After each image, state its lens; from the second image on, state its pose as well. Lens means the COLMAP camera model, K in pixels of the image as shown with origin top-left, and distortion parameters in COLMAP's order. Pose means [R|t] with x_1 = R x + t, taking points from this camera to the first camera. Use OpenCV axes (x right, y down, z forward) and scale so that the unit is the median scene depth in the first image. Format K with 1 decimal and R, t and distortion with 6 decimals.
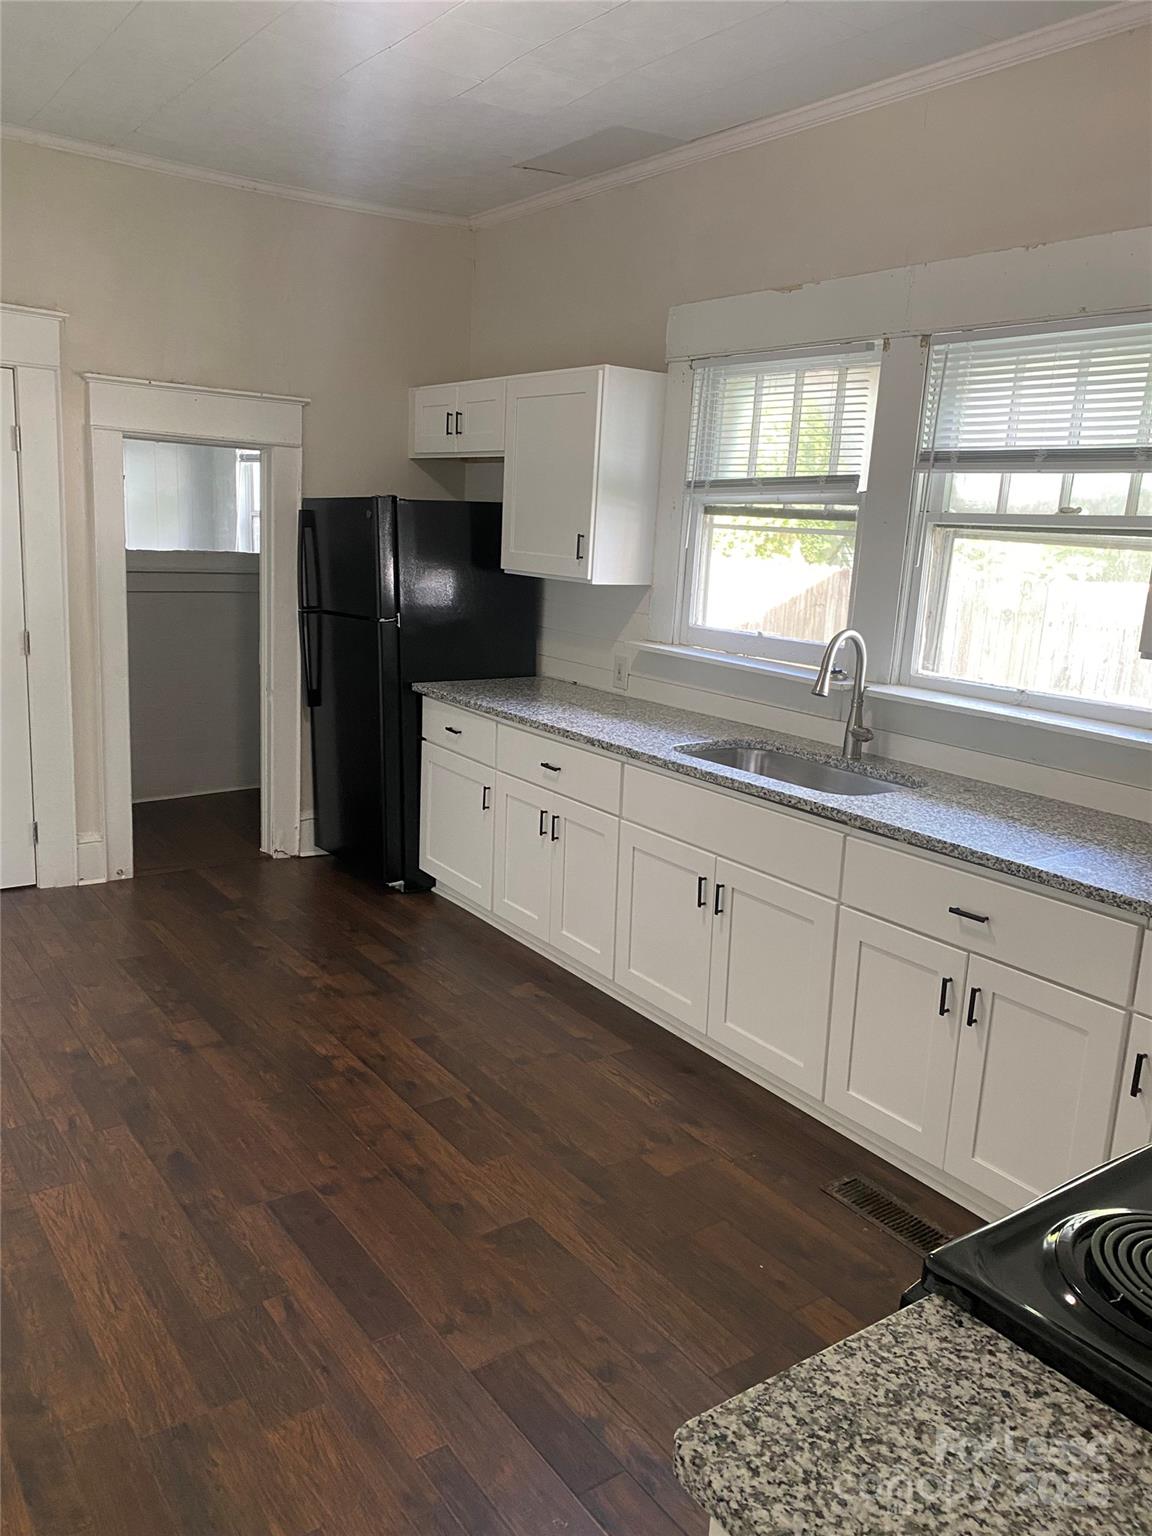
lens RADIAL K [[1168.5, 0, 565.2], [0, 1168.5, 779.2], [0, 0, 1]] dist [0.048633, -0.063754]
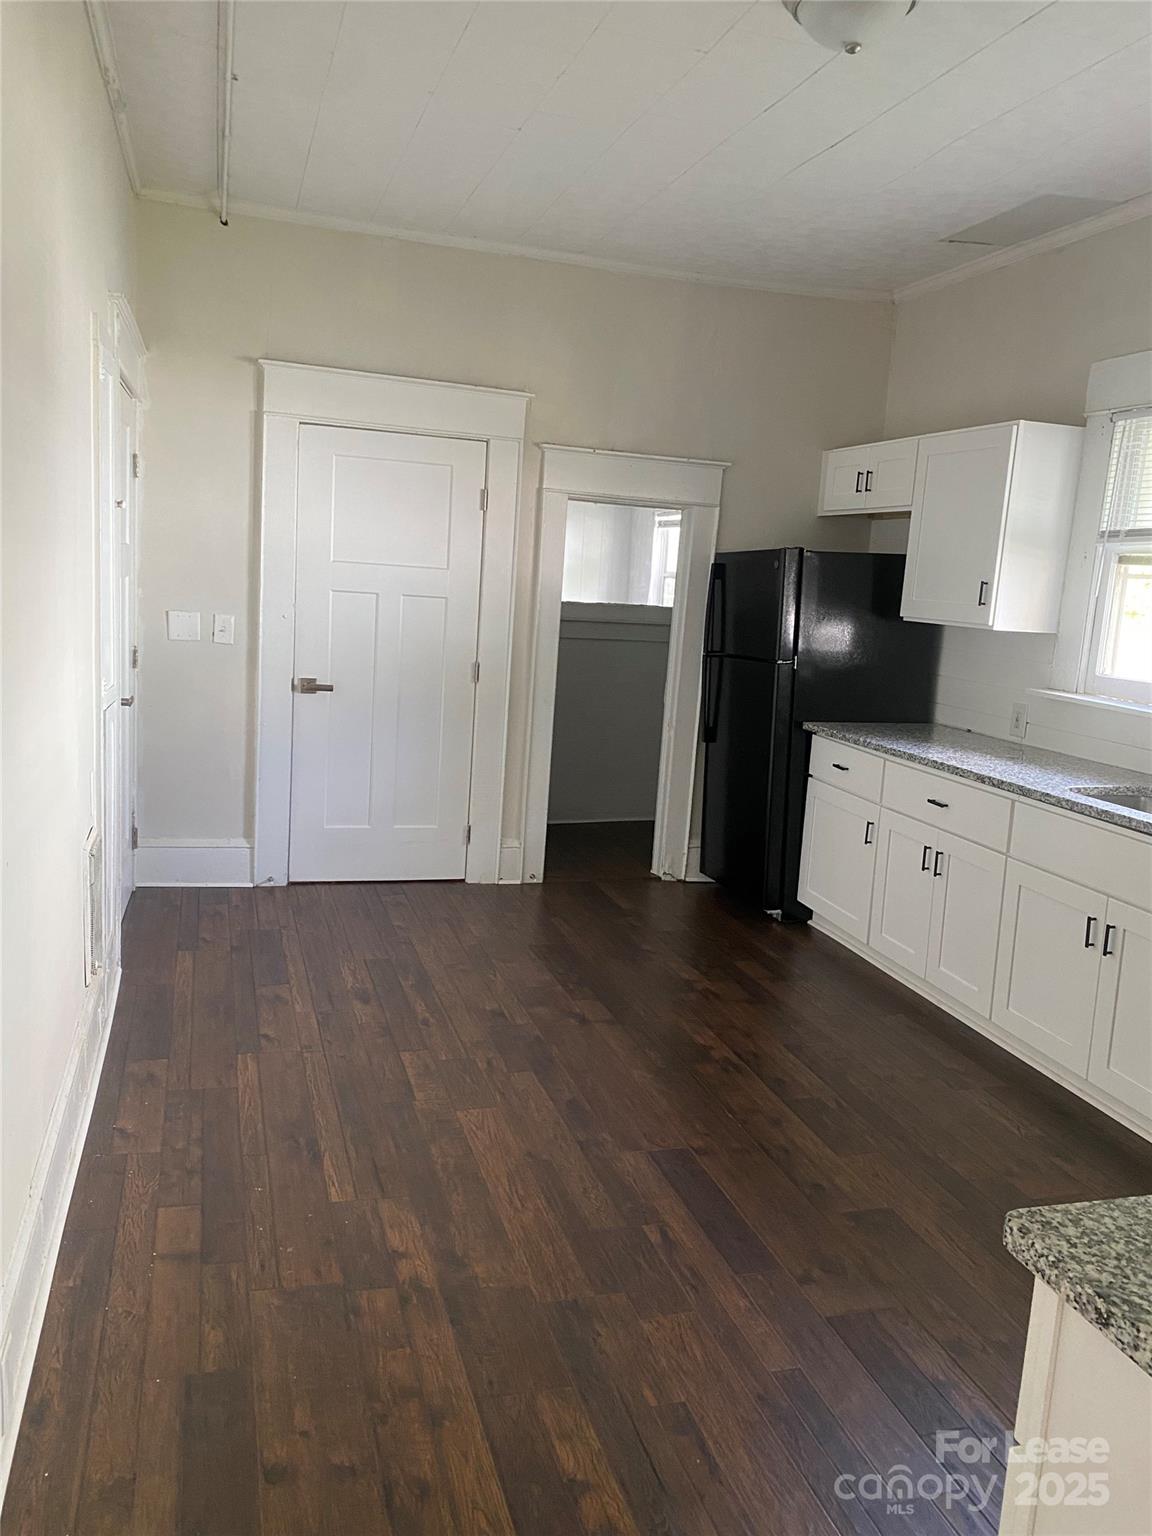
lens RADIAL K [[1168.5, 0, 564.8], [0, 1168.5, 767.3], [0, 0, 1]] dist [0.048633, -0.063754]
pose [[0.945970, 0.061674, -0.318336, 0.004674], [-0.083752, 0.994905, -0.056127, 0.048676], [0.313253, 0.079756, 0.946315, -0.089544]]
